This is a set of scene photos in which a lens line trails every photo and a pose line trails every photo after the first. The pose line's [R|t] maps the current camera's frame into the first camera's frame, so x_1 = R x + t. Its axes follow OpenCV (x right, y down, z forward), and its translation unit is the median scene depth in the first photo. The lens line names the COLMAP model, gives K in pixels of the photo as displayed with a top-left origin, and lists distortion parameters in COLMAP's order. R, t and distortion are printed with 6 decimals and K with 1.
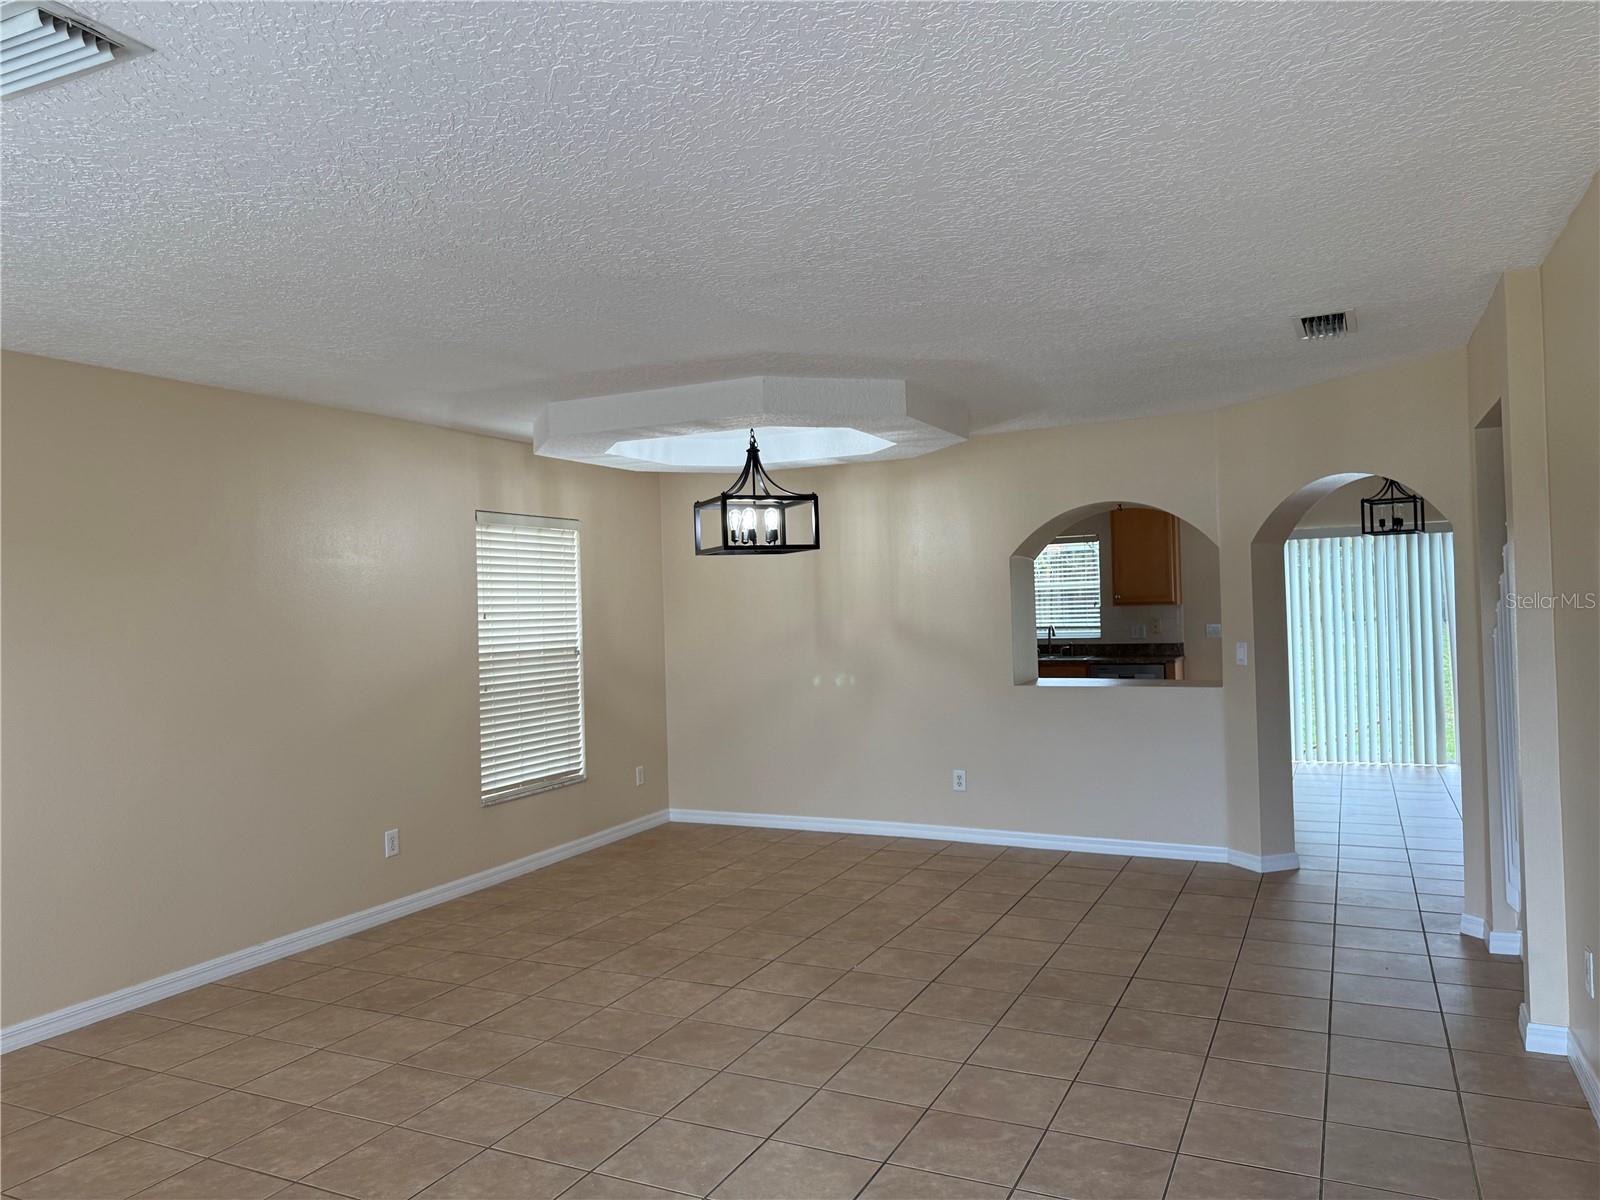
lens RADIAL K [[1121.6, 0, 794.5], [0, 1121.6, 596.4], [0, 0, 1]] dist [0.124176, -0.200011]
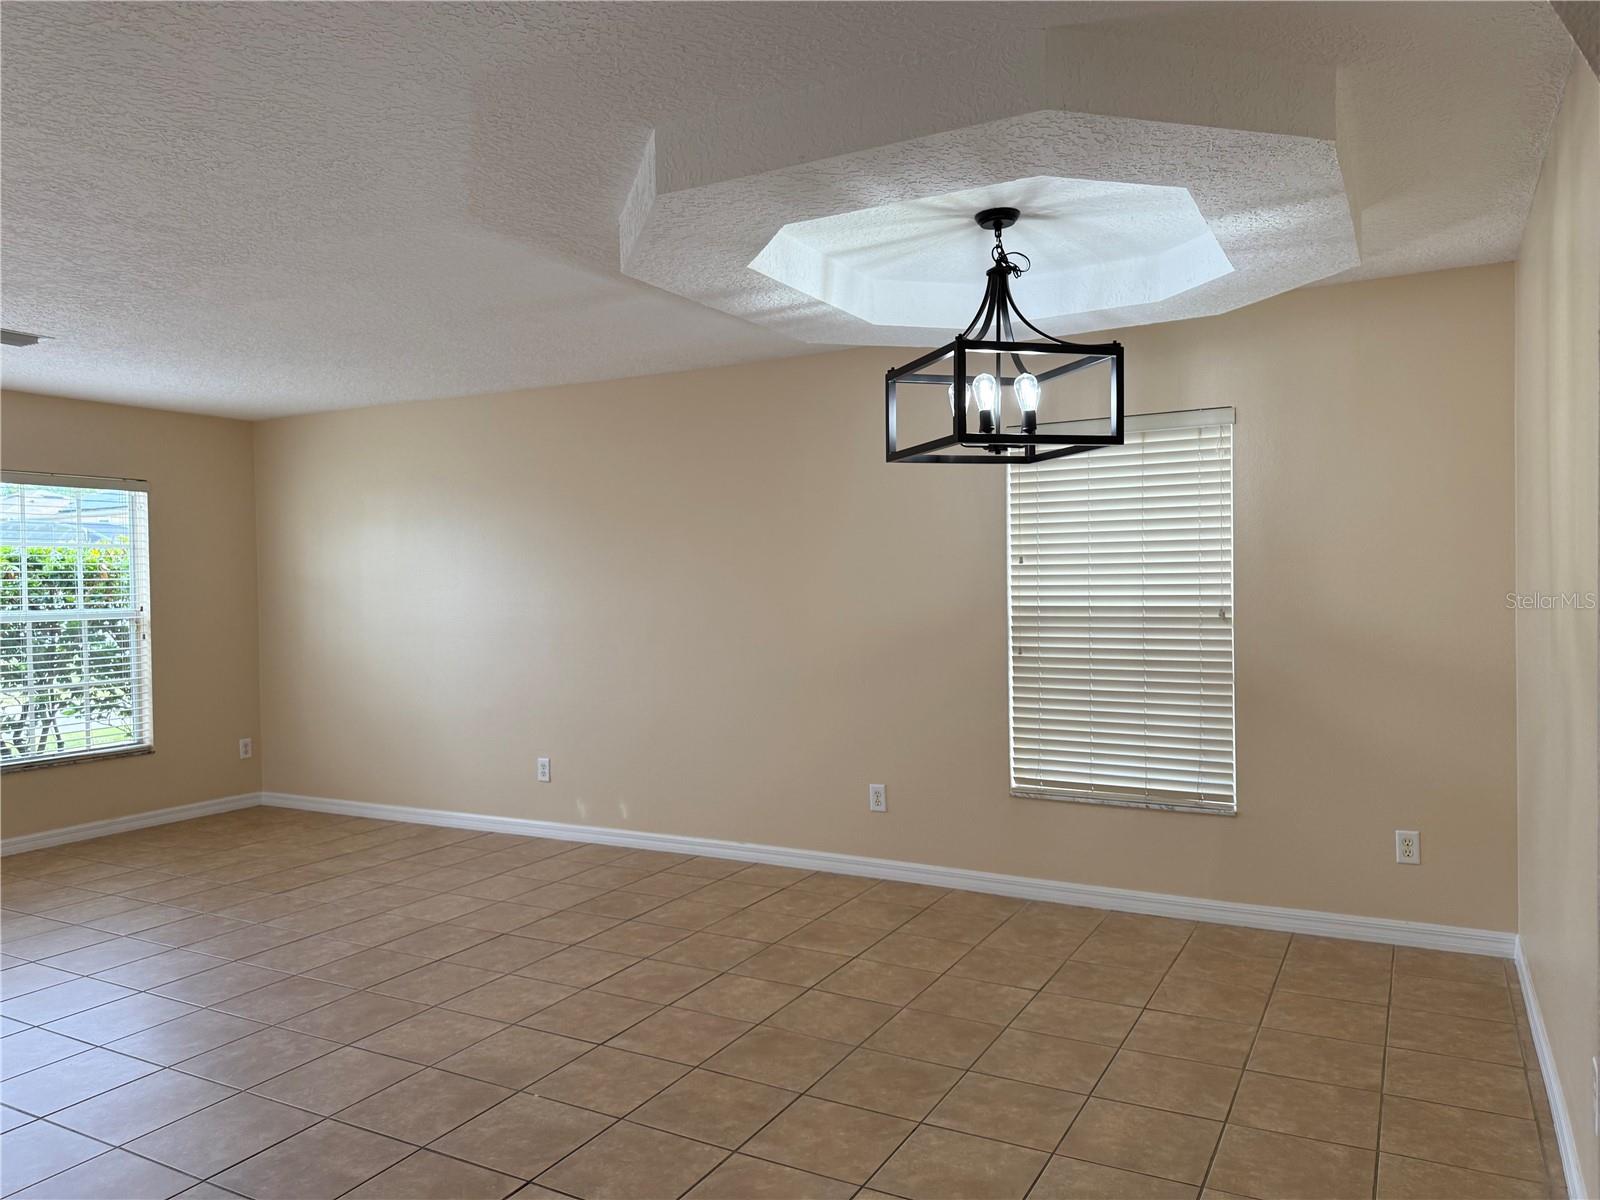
lens RADIAL K [[1121.6, 0, 794.5], [0, 1121.6, 596.4], [0, 0, 1]] dist [0.124176, -0.200011]
pose [[-0.047776, 0.044843, -0.997851, 0.664835], [0.024579, 0.998742, 0.043706, 0.006319], [0.998556, -0.022438, -0.048818, 1.123923]]
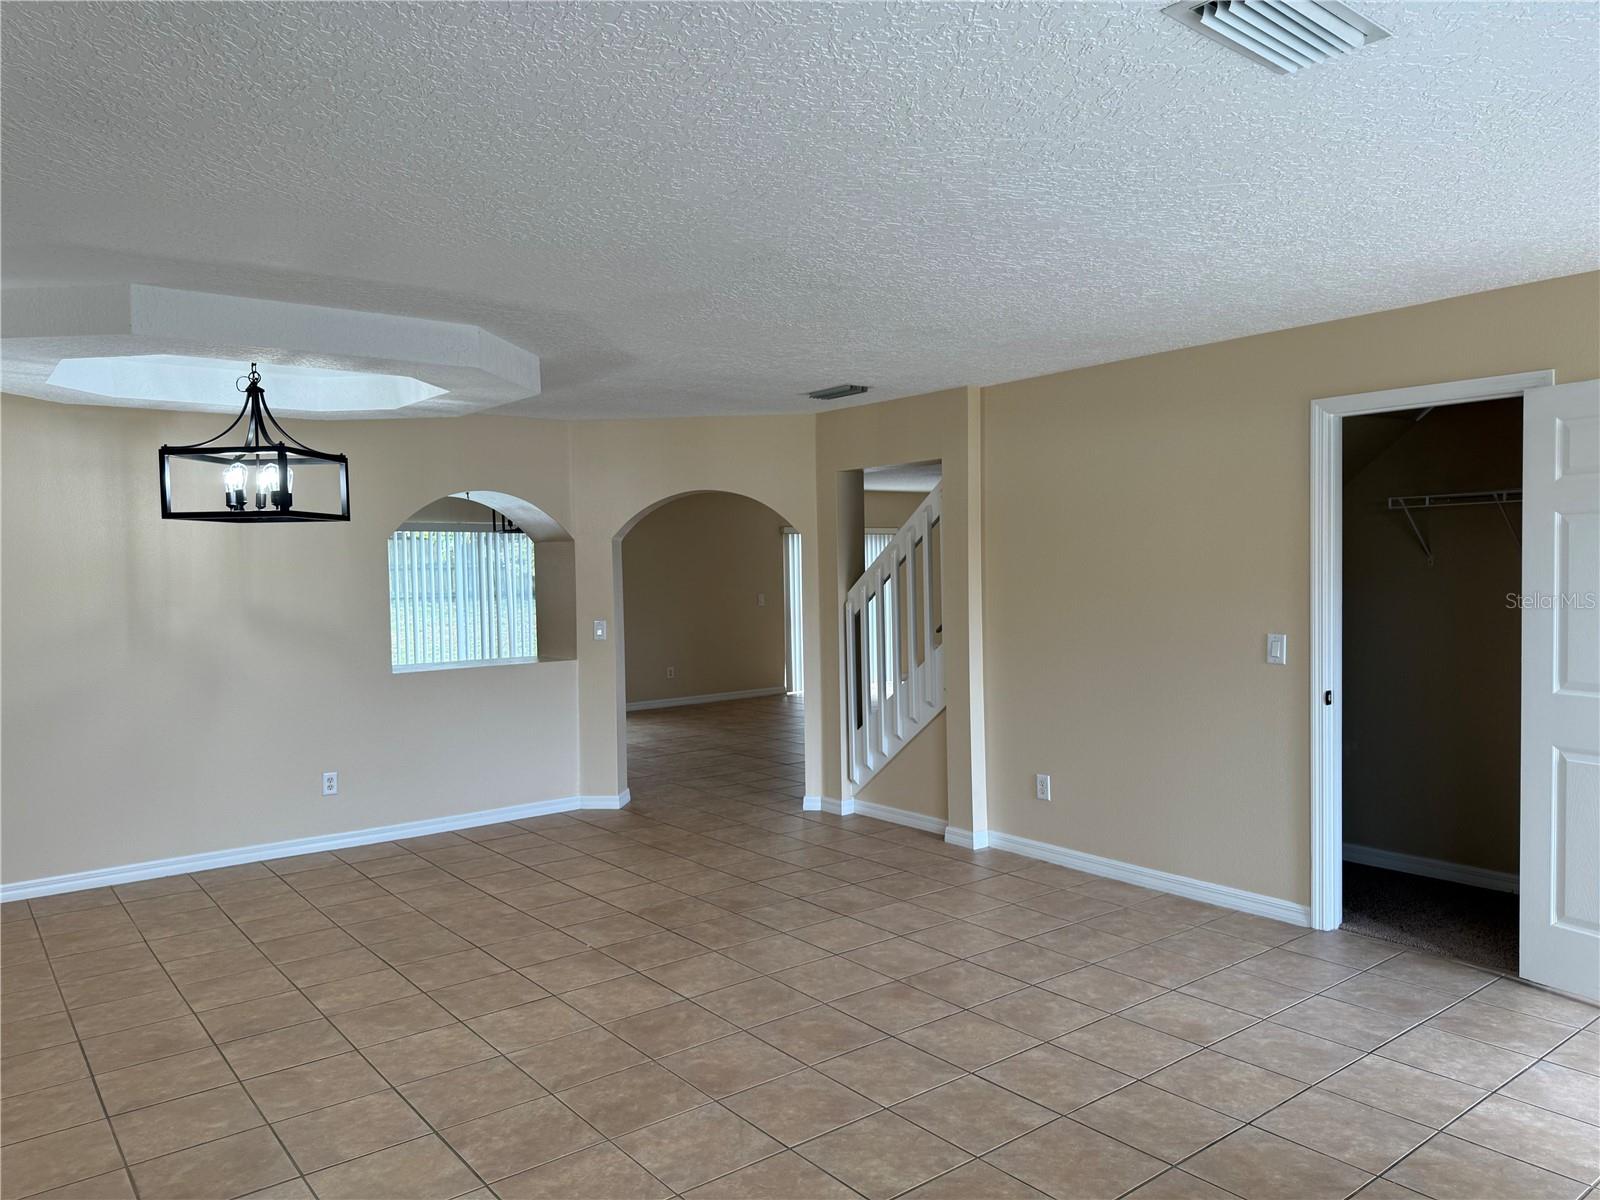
lens RADIAL K [[1122.9, 0, 777.1], [0, 1122.9, 624.0], [0, 0, 1]] dist [0.112000, -0.205142]
pose [[0.447698, -0.025507, 0.893821, -0.715246], [0.000888, 0.999605, 0.028081, 0.014273], [-0.894185, -0.011778, 0.447543, 0.384006]]
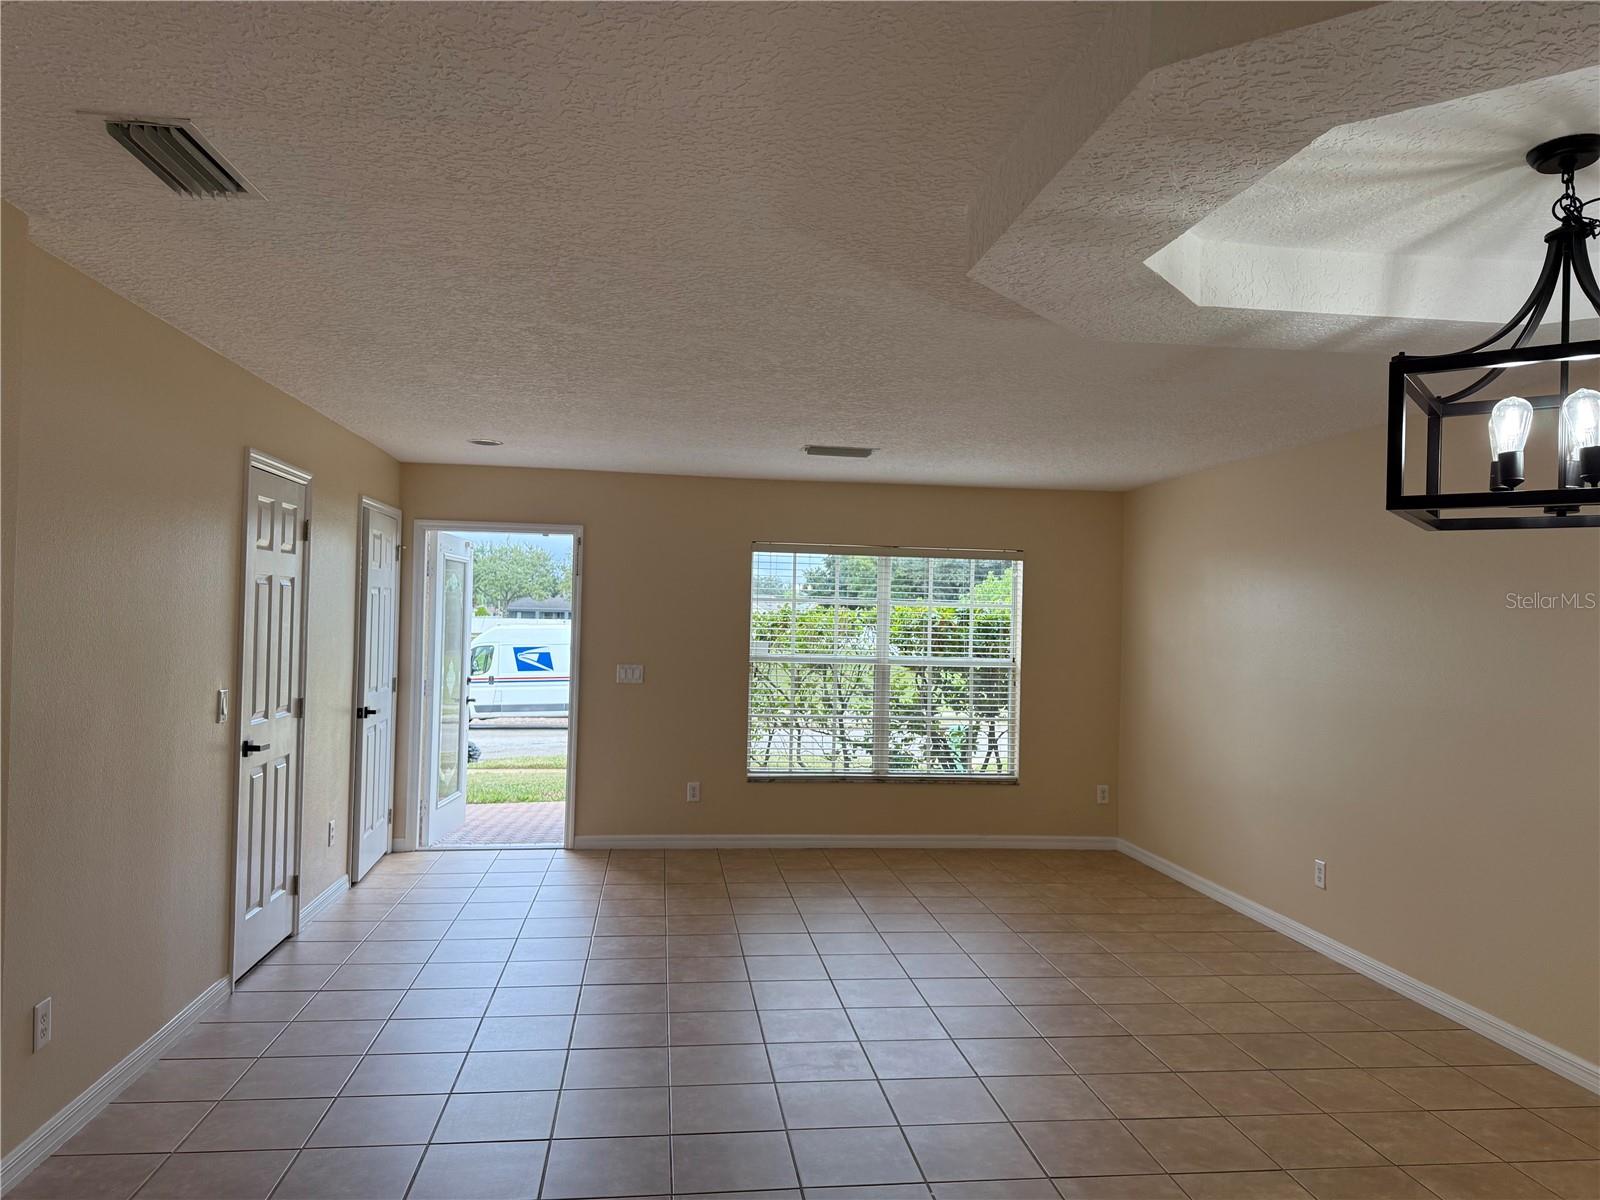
lens RADIAL K [[1120.3, 0, 797.1], [0, 1120.3, 602.5], [0, 0, 1]] dist [0.056690, -0.073645]
pose [[-0.837334, 0.001462, -0.546689, 0.452087], [0.004261, 0.999984, -0.003851, -0.014398], [0.546674, -0.005554, -0.837327, 1.425432]]
